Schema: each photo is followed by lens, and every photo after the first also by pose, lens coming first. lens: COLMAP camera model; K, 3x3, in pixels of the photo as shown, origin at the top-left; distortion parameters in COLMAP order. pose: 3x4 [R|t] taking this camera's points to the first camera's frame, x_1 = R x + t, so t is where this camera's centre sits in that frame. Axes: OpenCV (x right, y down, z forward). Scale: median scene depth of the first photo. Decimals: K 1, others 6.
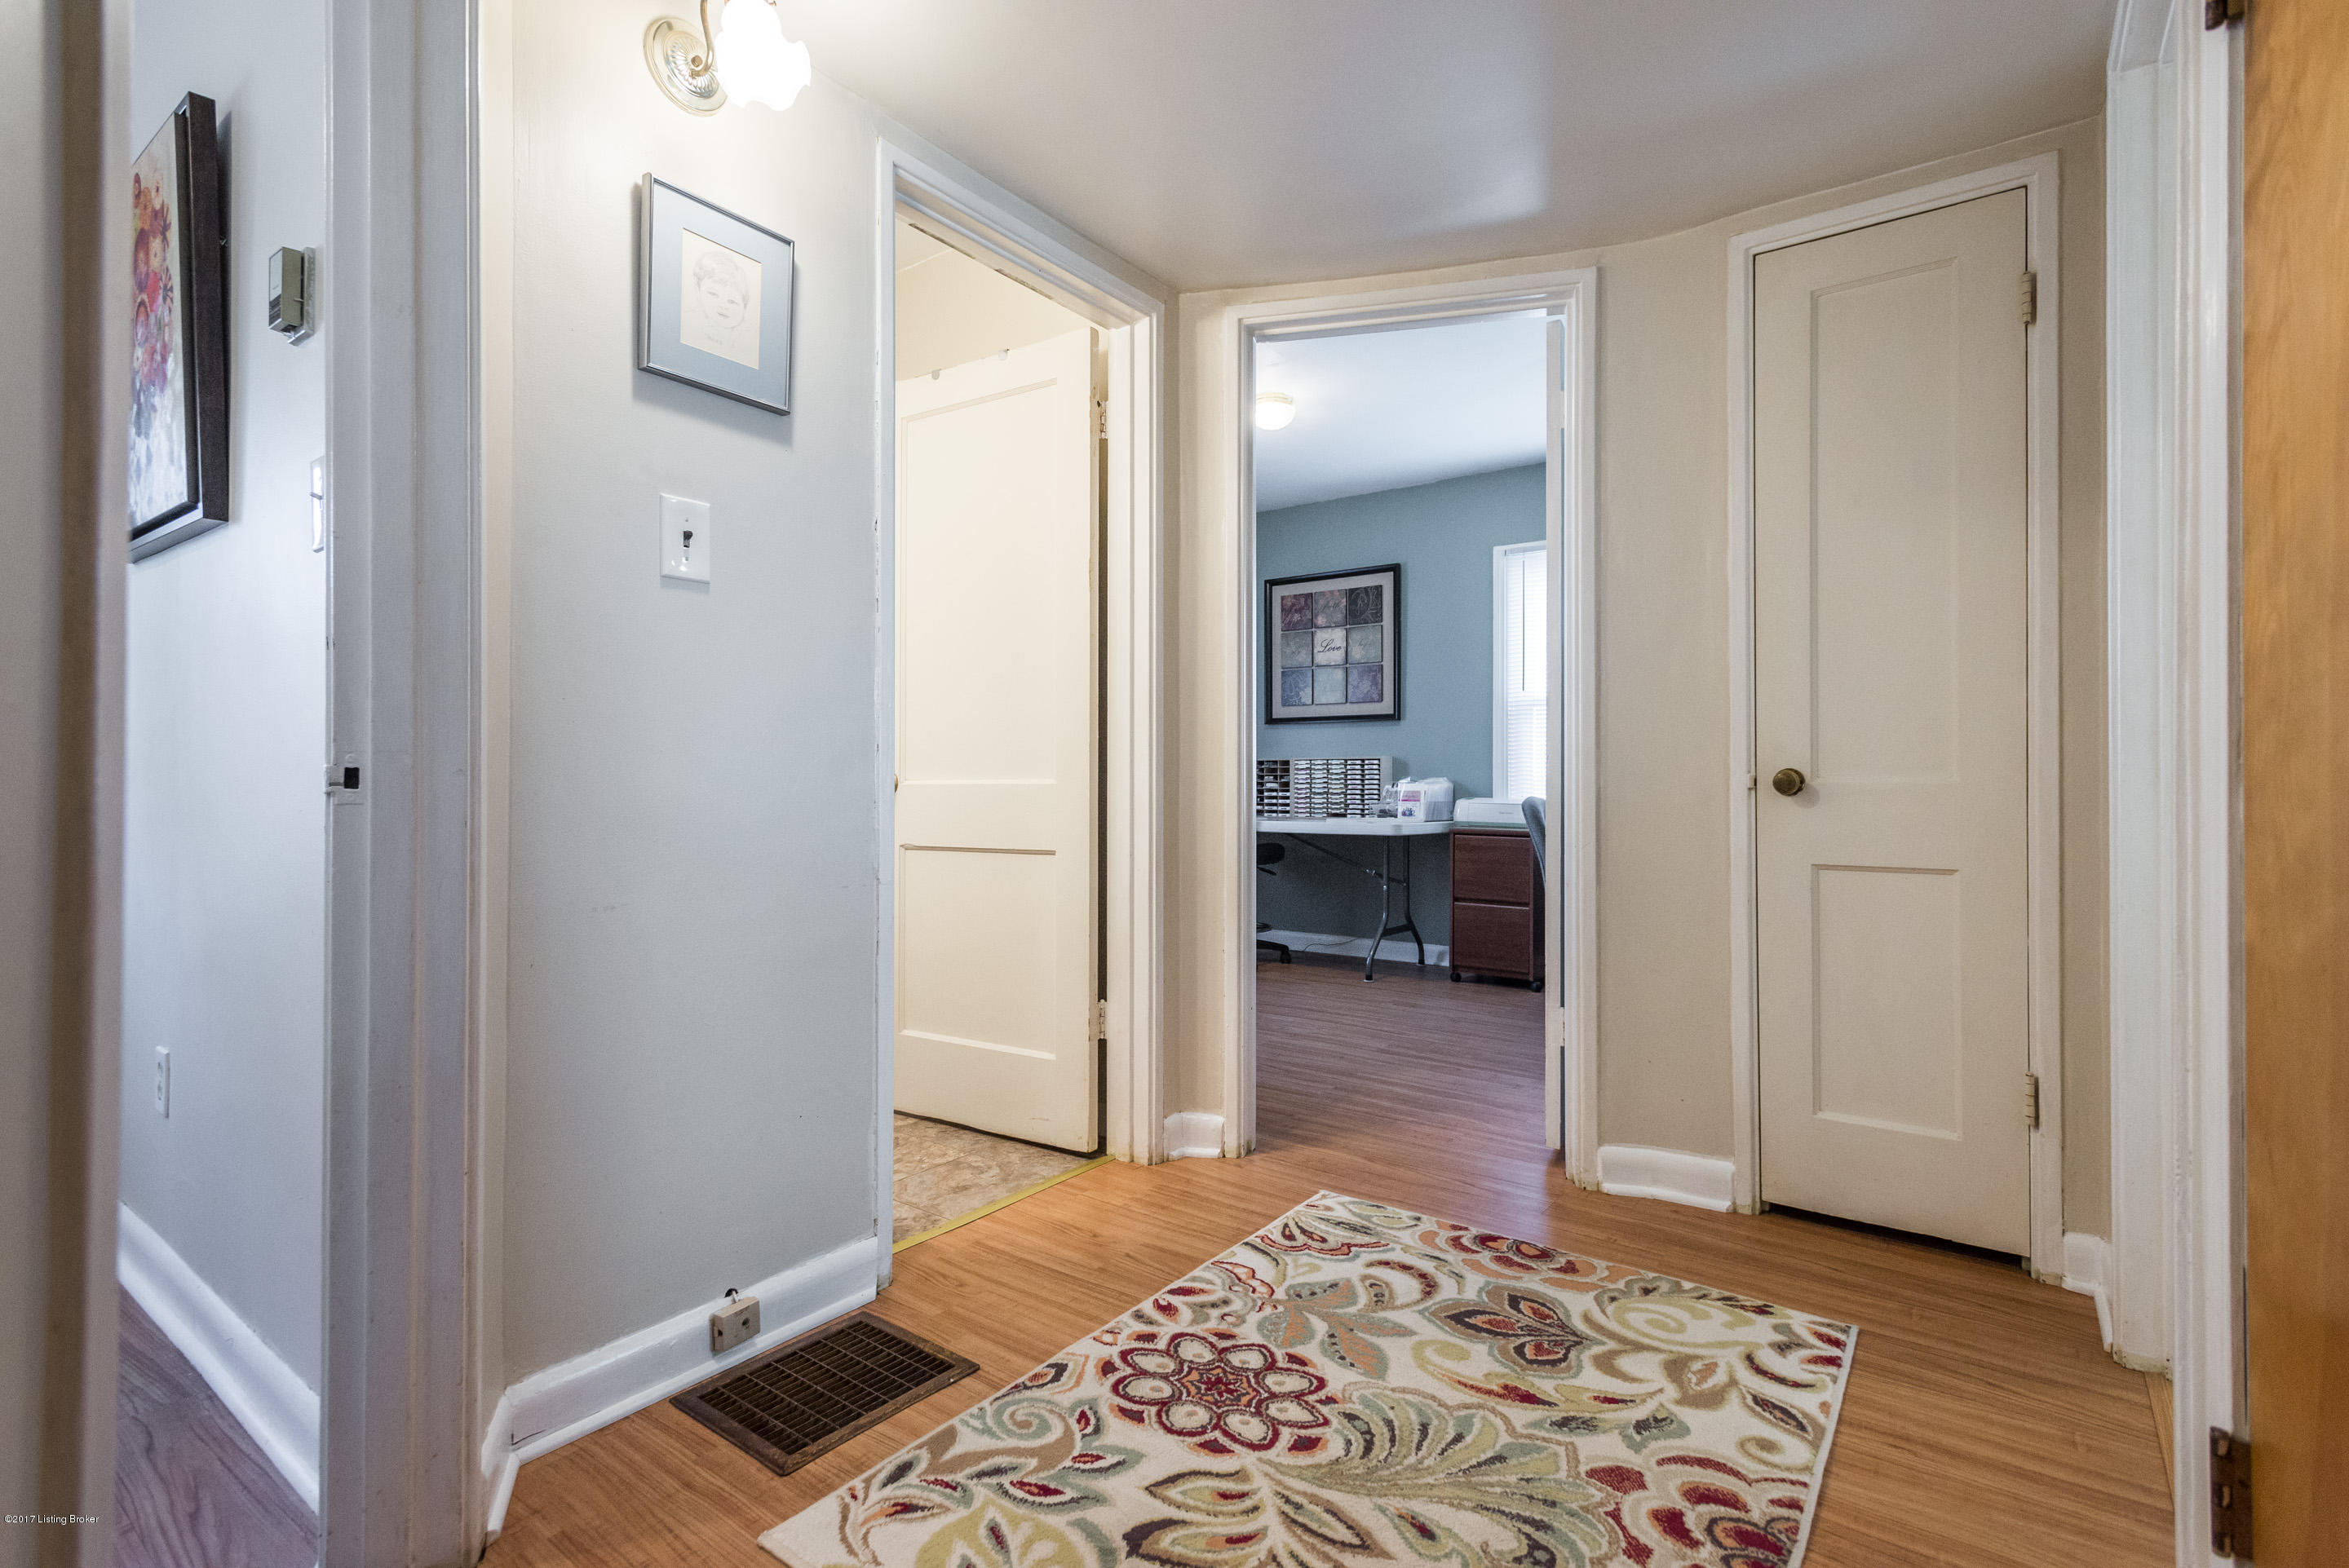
lens RADIAL K [[1107.5, 0, 1174.5], [0, 1107.5, 784.0], [0, 0, 1]] dist [0.015377, -0.000663]
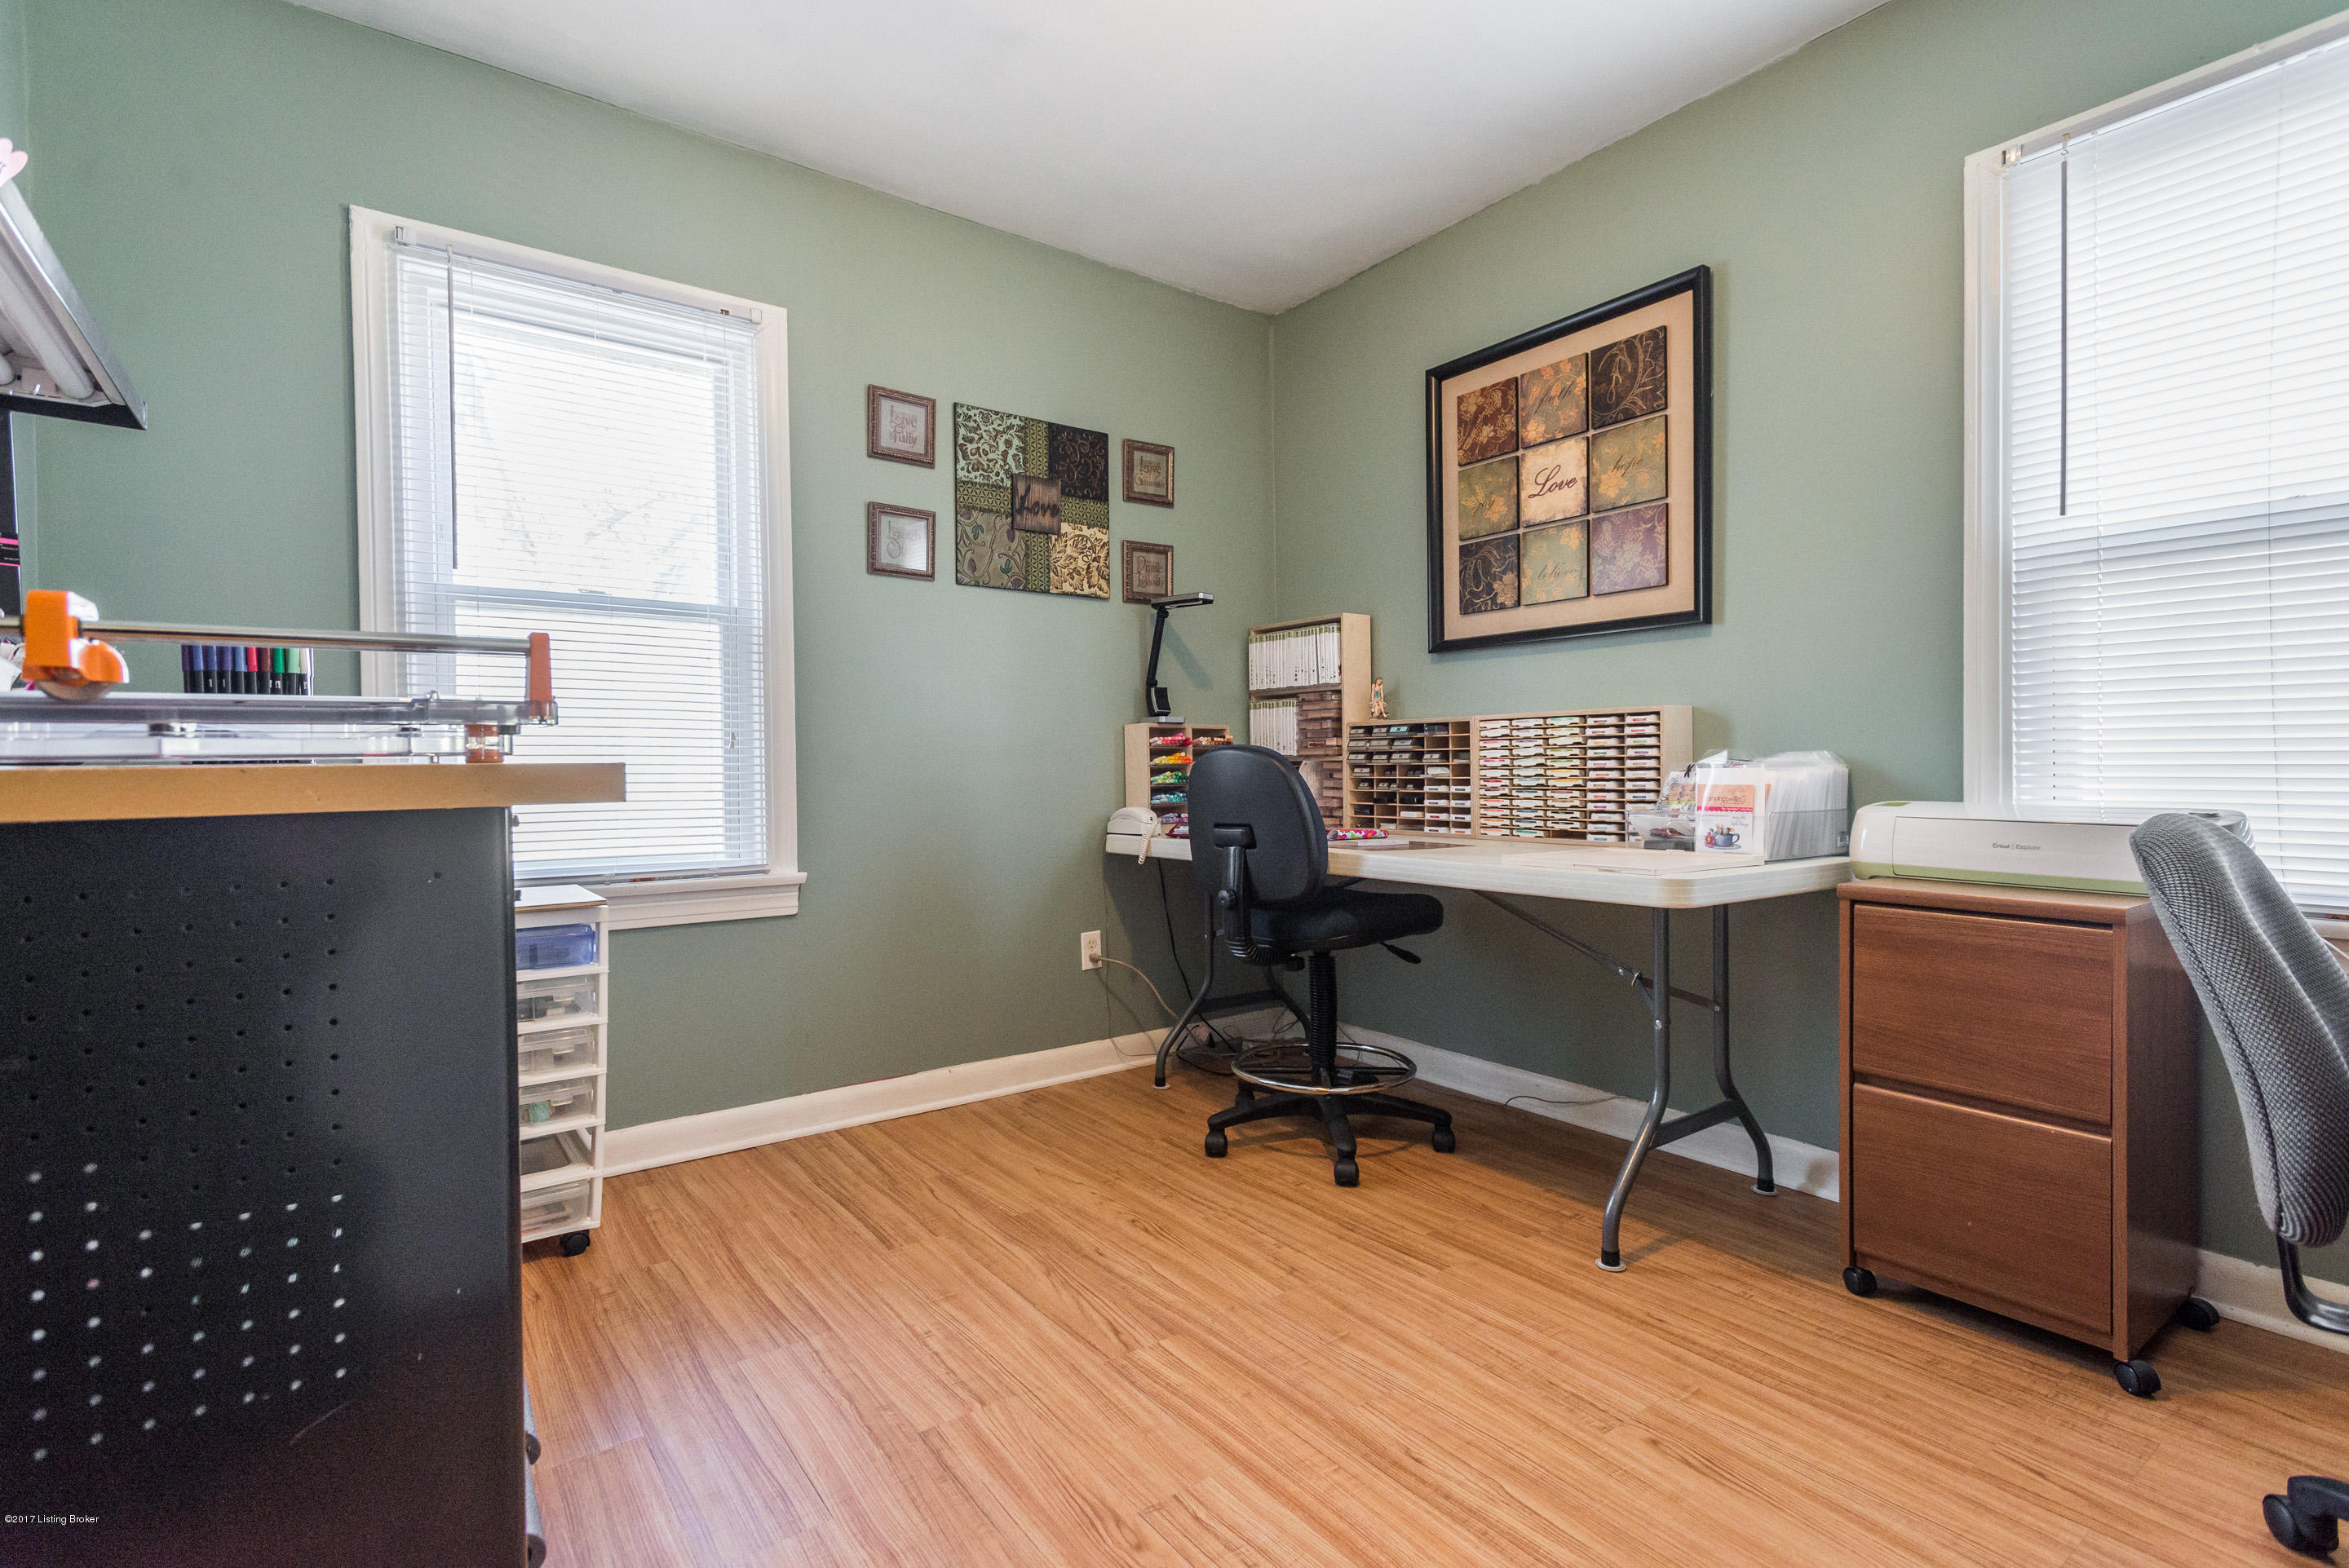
lens RADIAL K [[1107.5, 0, 1174.5], [0, 1107.5, 784.0], [0, 0, 1]] dist [0.015377, -0.000663]
pose [[0.957044, -0.009557, -0.289785, 0.122937], [0.015368, 0.999724, 0.017782, -0.004308], [0.289535, -0.021471, 0.956927, 0.495448]]
